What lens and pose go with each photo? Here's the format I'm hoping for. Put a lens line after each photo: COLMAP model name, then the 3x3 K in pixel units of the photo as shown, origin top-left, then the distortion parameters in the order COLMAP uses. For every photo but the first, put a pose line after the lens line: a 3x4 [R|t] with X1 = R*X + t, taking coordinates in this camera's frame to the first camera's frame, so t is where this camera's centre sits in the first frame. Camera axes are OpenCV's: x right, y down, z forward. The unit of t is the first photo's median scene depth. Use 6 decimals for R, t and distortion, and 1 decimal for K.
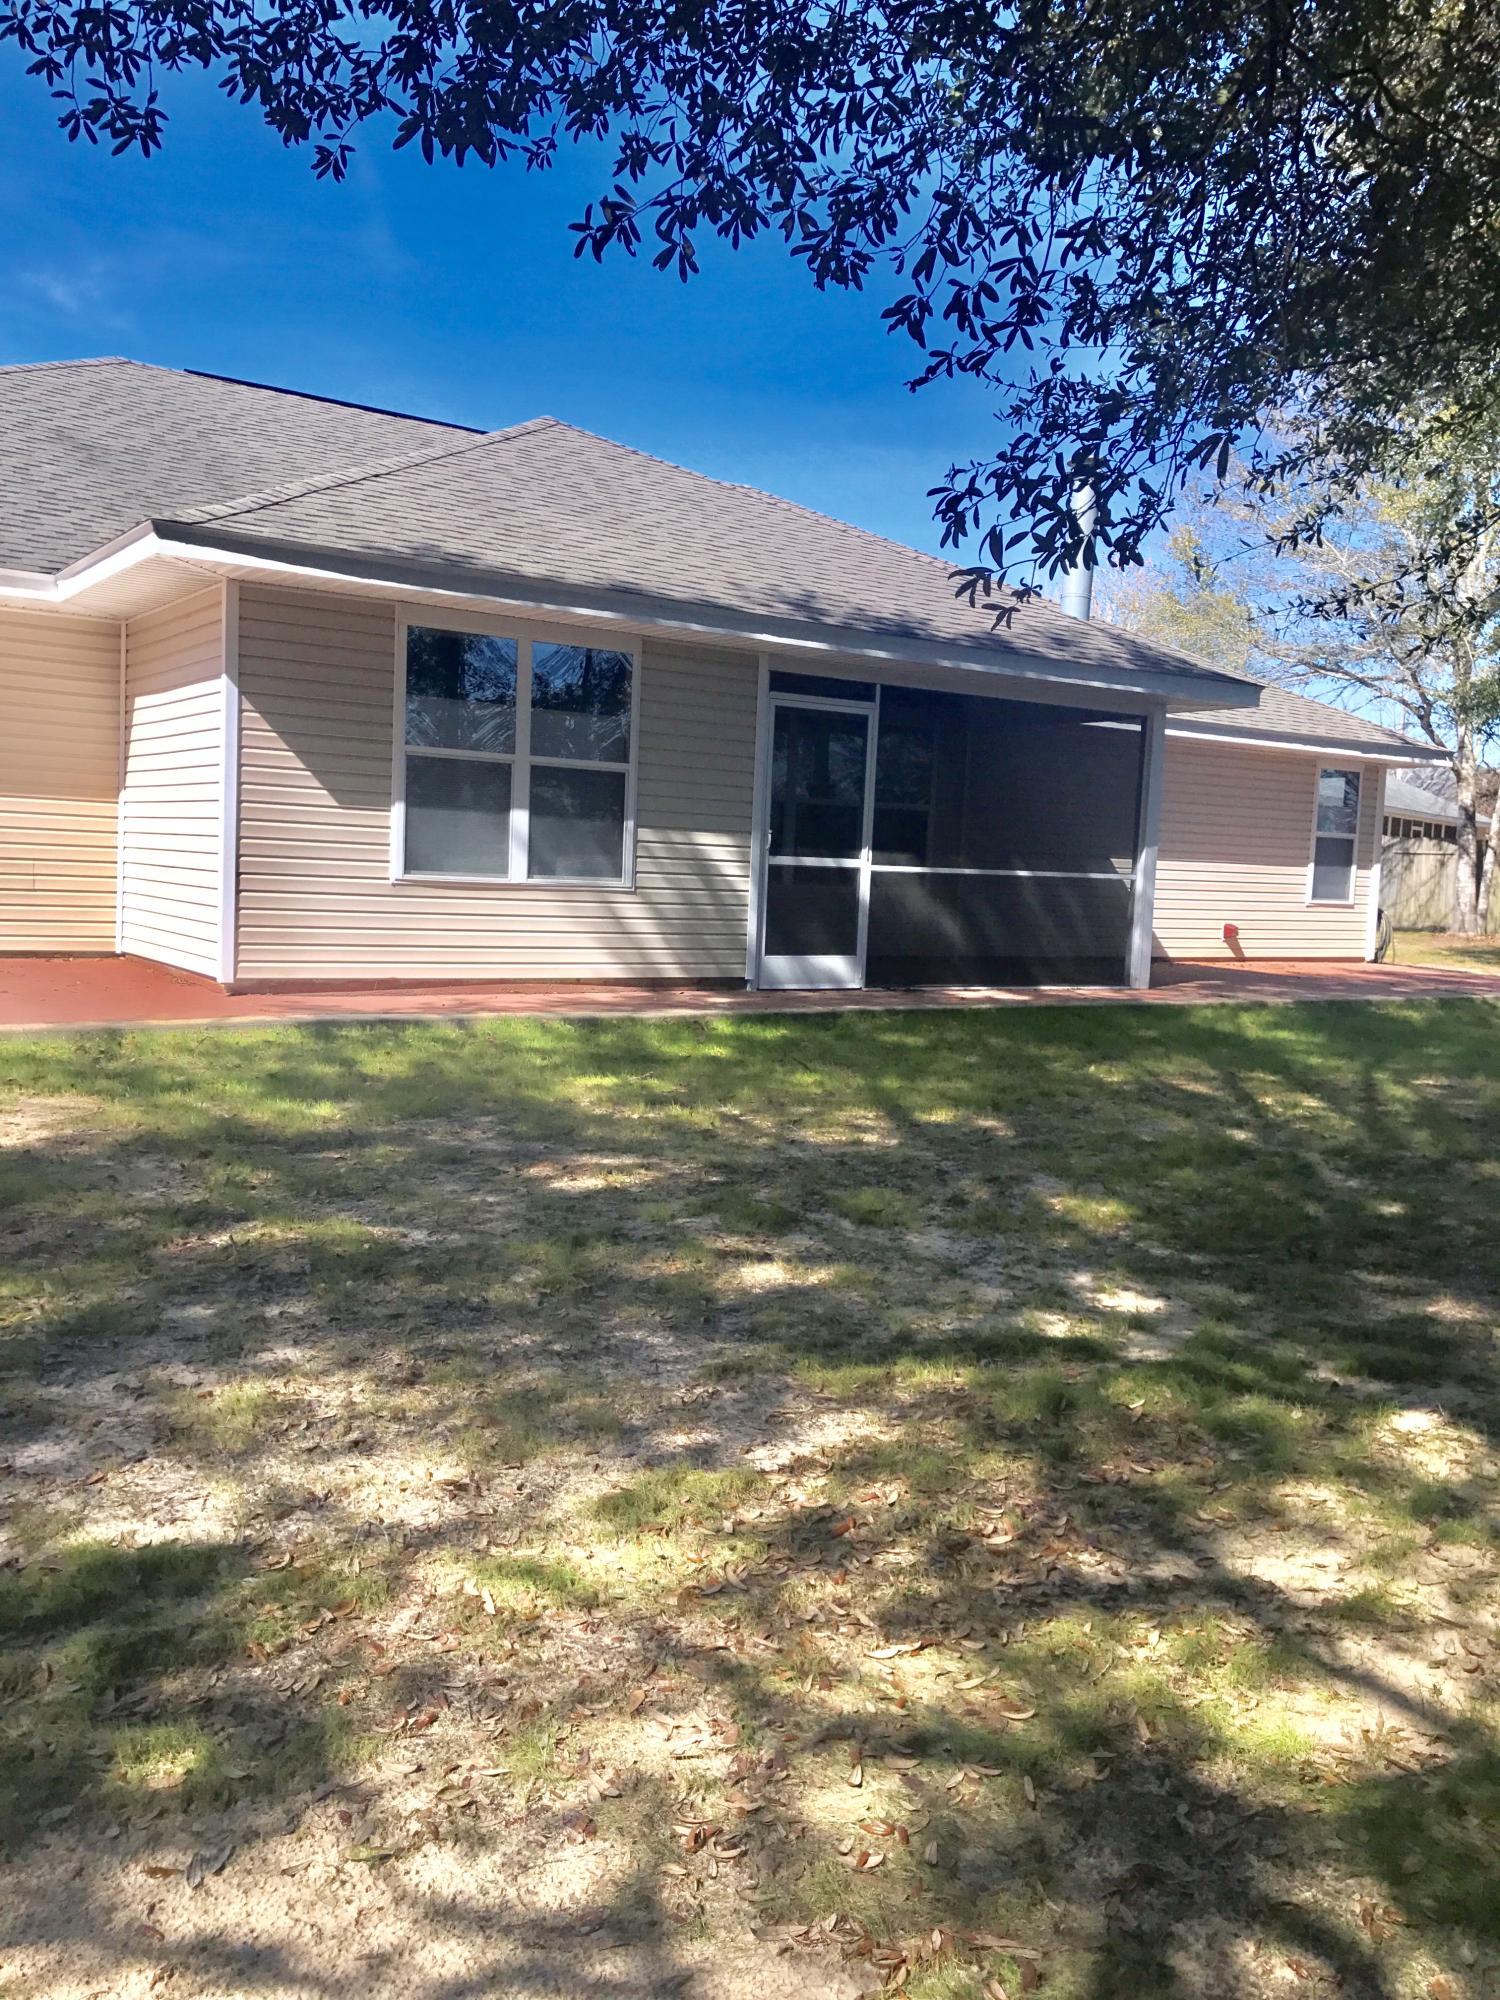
lens RADIAL K [[1646.7, 0, 752.9], [0, 1646.7, 999.3], [0, 0, 1]] dist [0.023270, -0.016090]
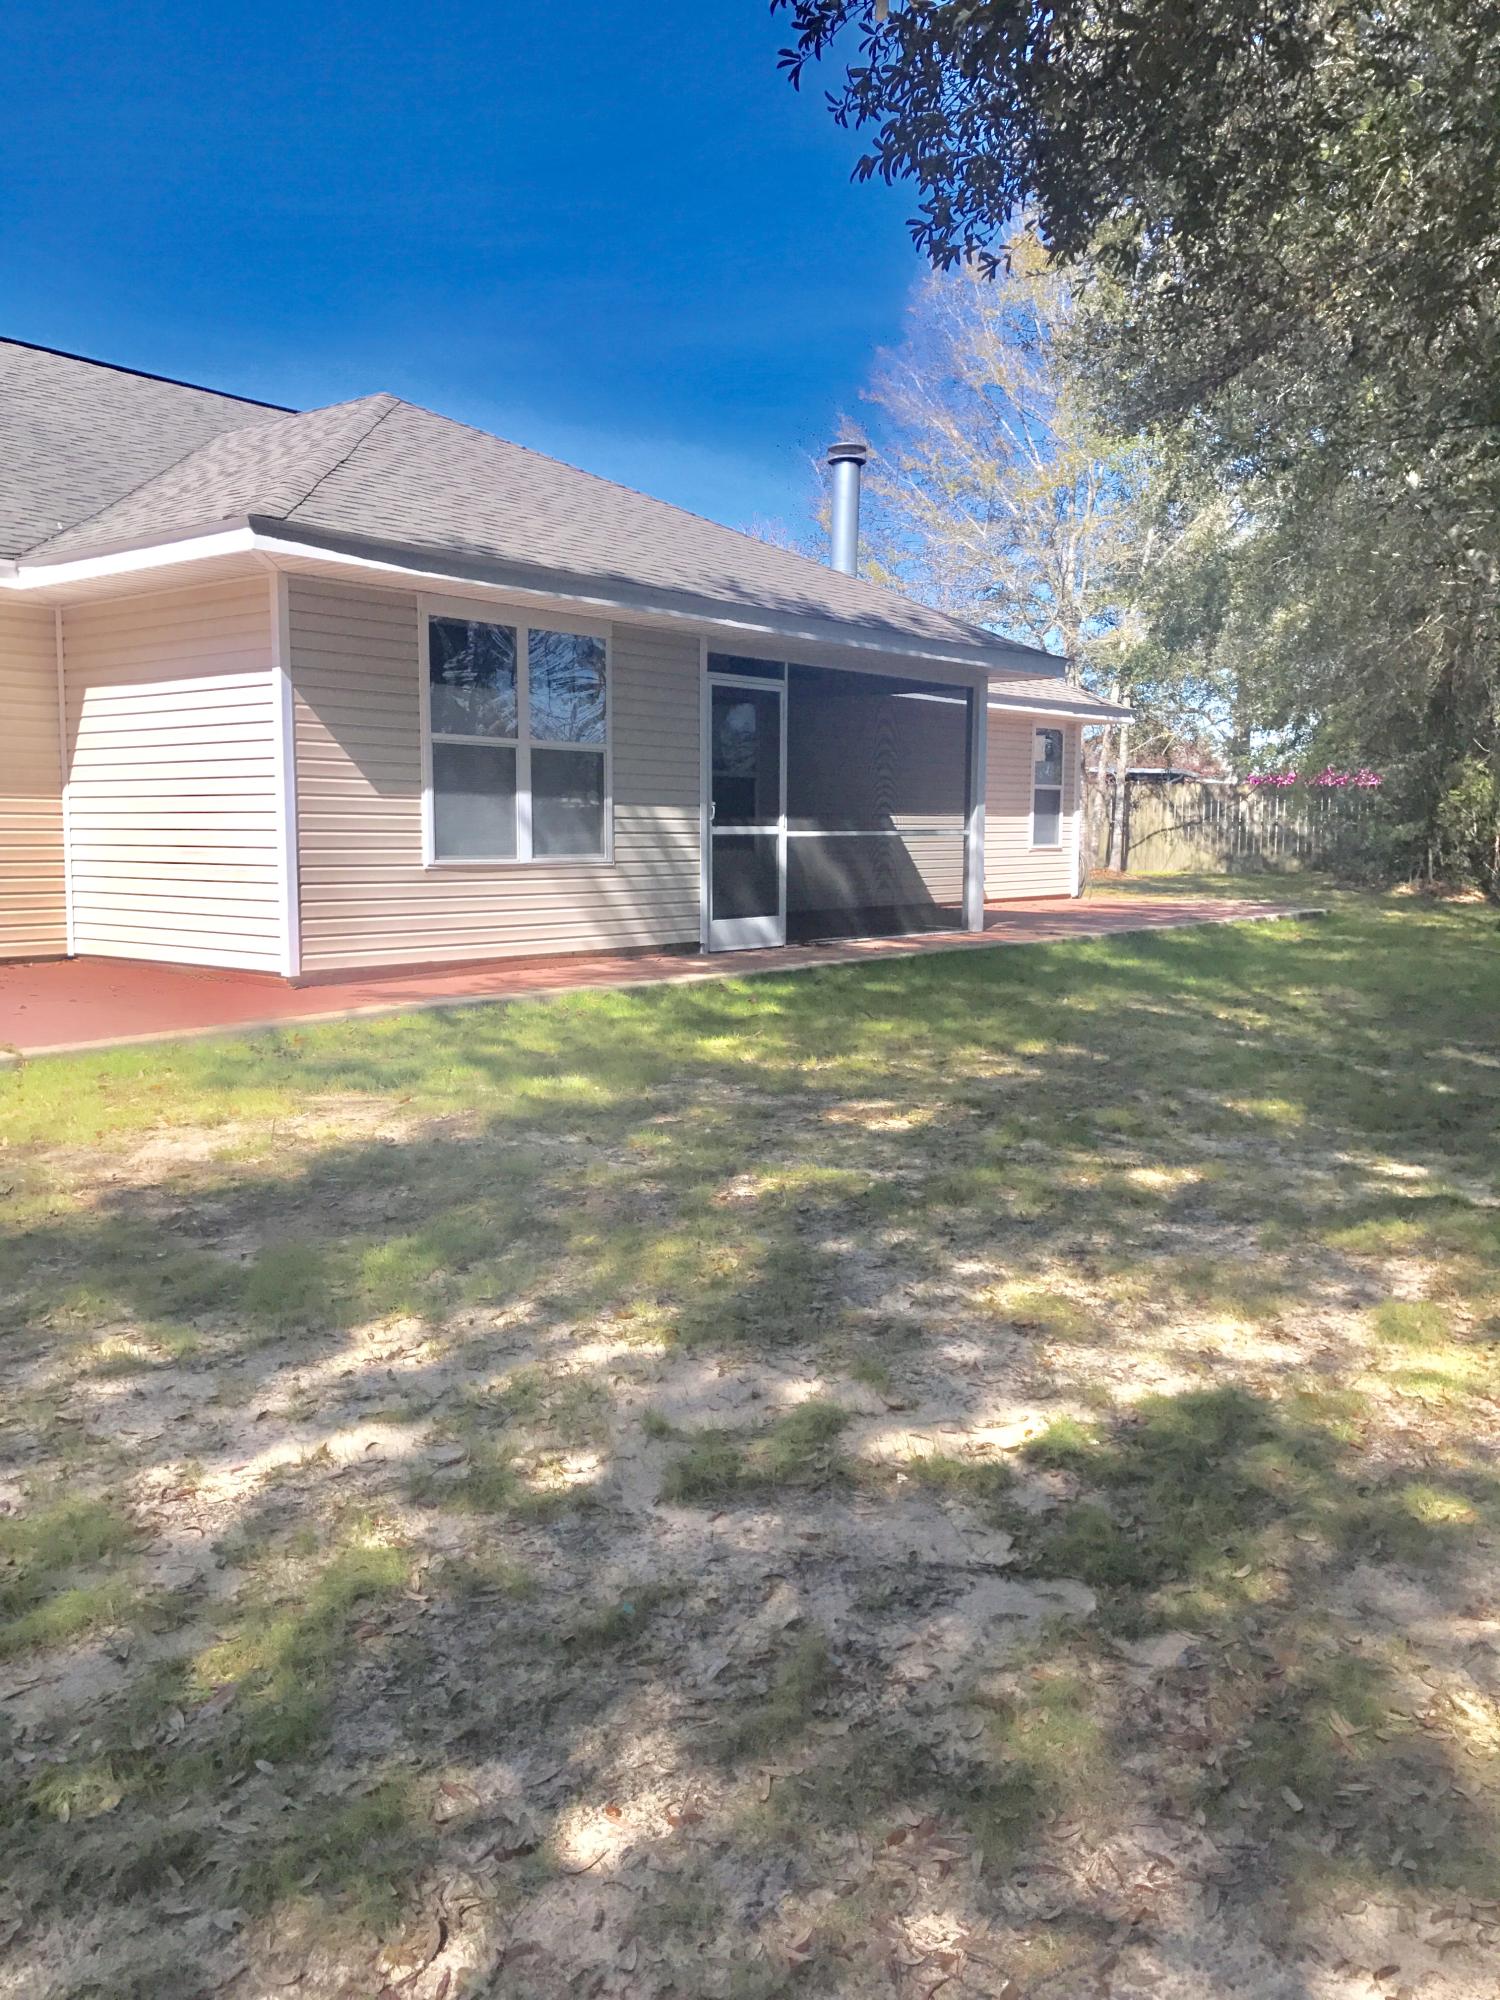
lens RADIAL K [[1646.7, 0, 757.2], [0, 1646.7, 1009.6], [0, 0, 1]] dist [0.023270, -0.016090]
pose [[0.955195, -0.072082, 0.287065, -0.304269], [0.062842, 0.997169, 0.041285, -0.012058], [-0.289228, -0.021396, 0.957021, -0.036738]]
